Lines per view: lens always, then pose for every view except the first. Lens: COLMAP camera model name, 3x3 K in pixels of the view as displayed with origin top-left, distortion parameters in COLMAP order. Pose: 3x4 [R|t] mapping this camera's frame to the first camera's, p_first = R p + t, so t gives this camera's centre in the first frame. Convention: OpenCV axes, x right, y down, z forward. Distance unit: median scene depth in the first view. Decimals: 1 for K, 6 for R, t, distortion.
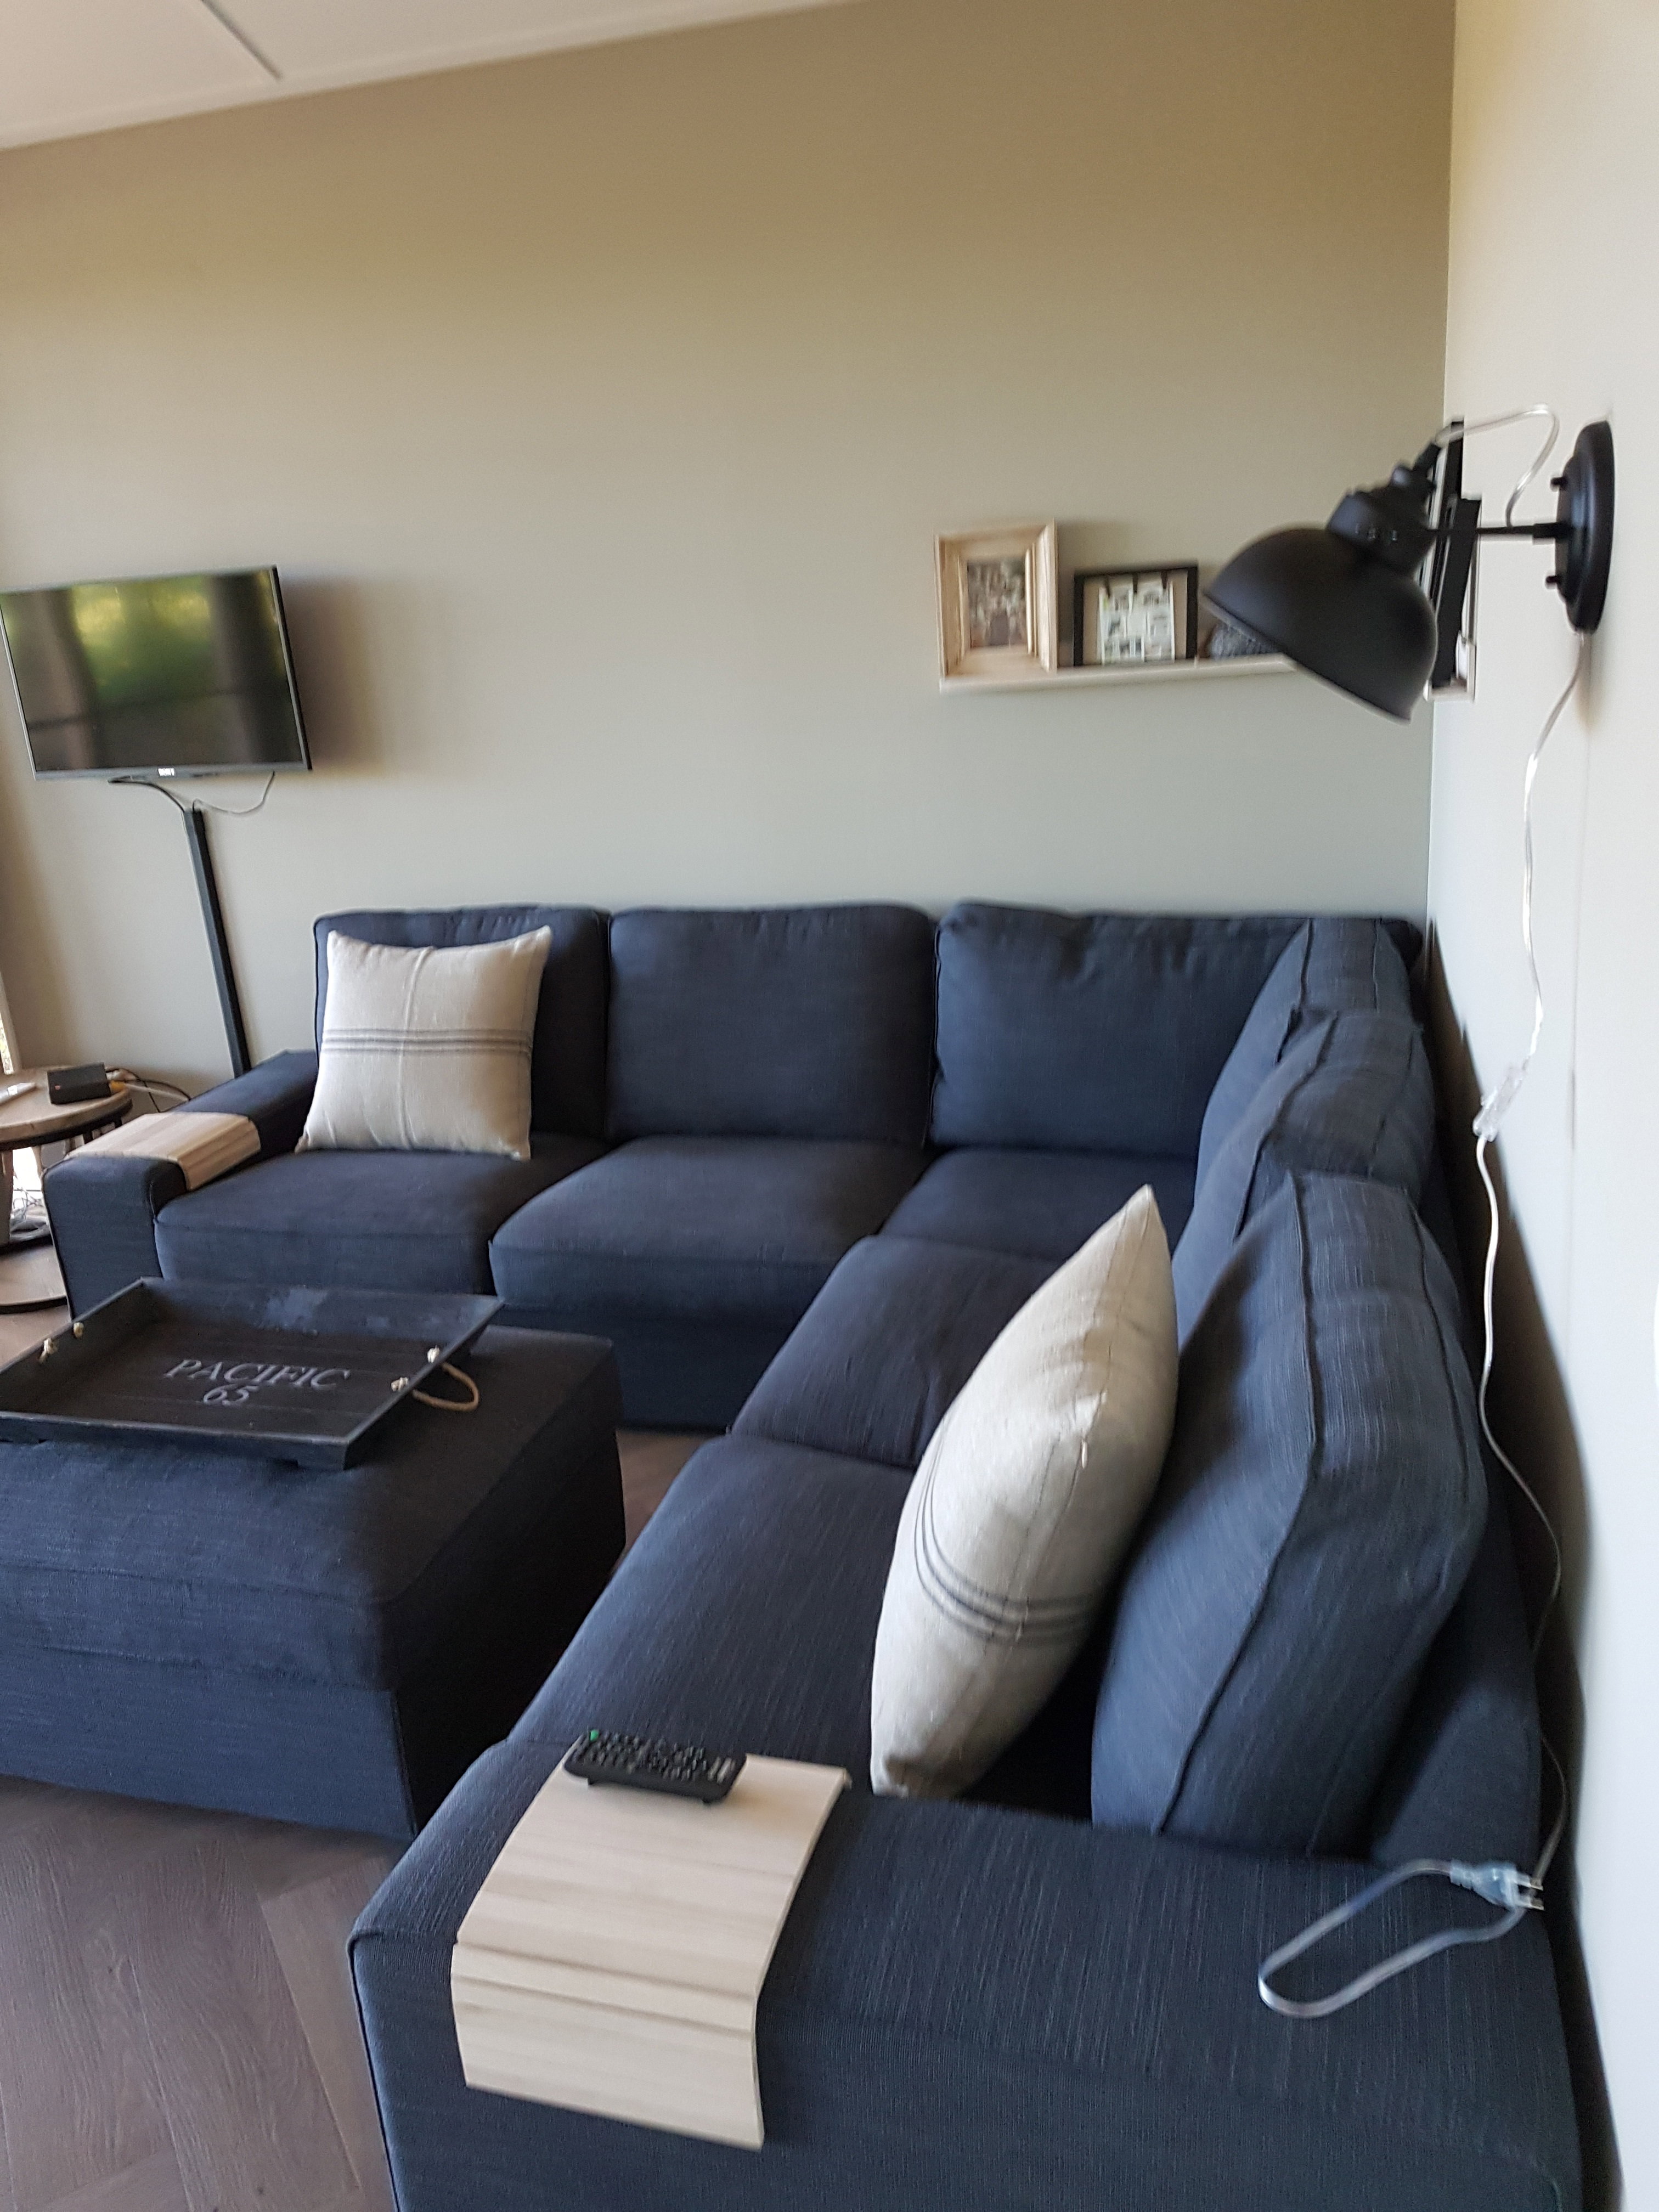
lens RADIAL K [[1679.1, 0, 844.4], [0, 1679.1, 1126.9], [0, 0, 1]] dist [0.103058, -0.111883]
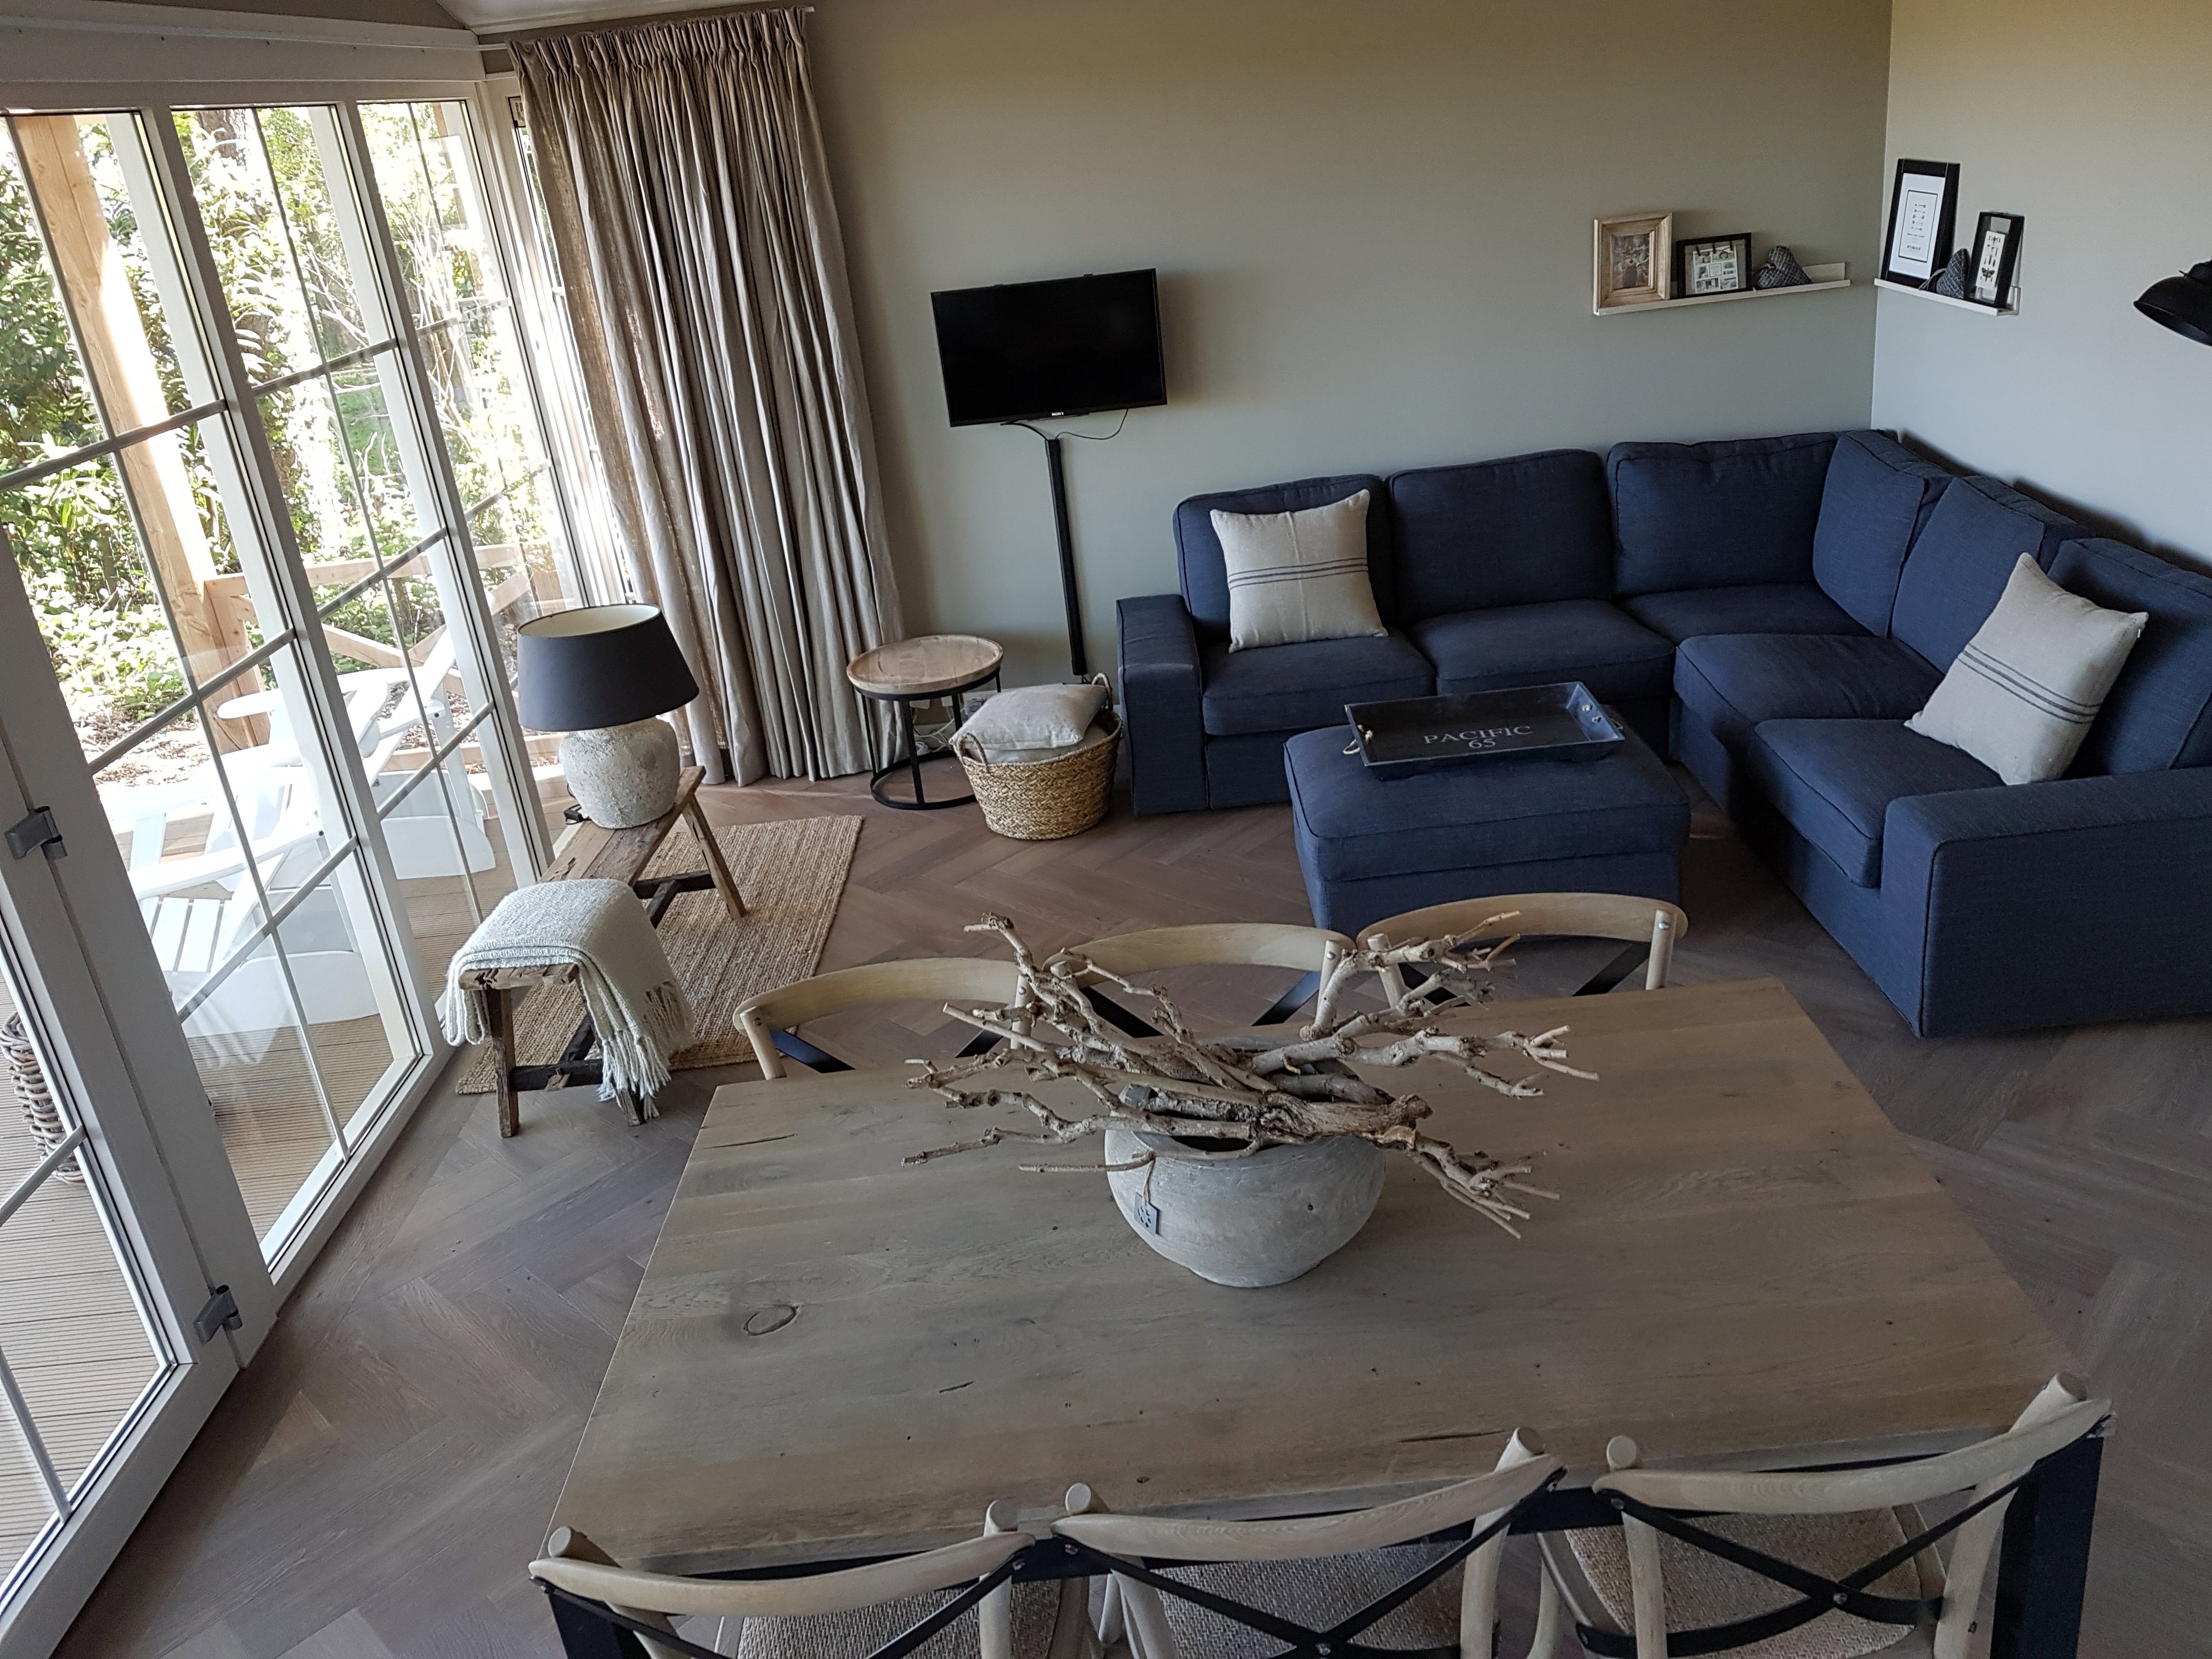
lens RADIAL K [[1679.1, 0, 1099.3], [0, 1679.1, 835.6], [0, 0, 1]] dist [0.103058, -0.111883]
pose [[0.946210, -0.158543, 0.282049, -0.964903], [0.134416, 0.985552, 0.103055, 0.004775], [-0.294312, -0.059600, 0.953849, -0.481350]]
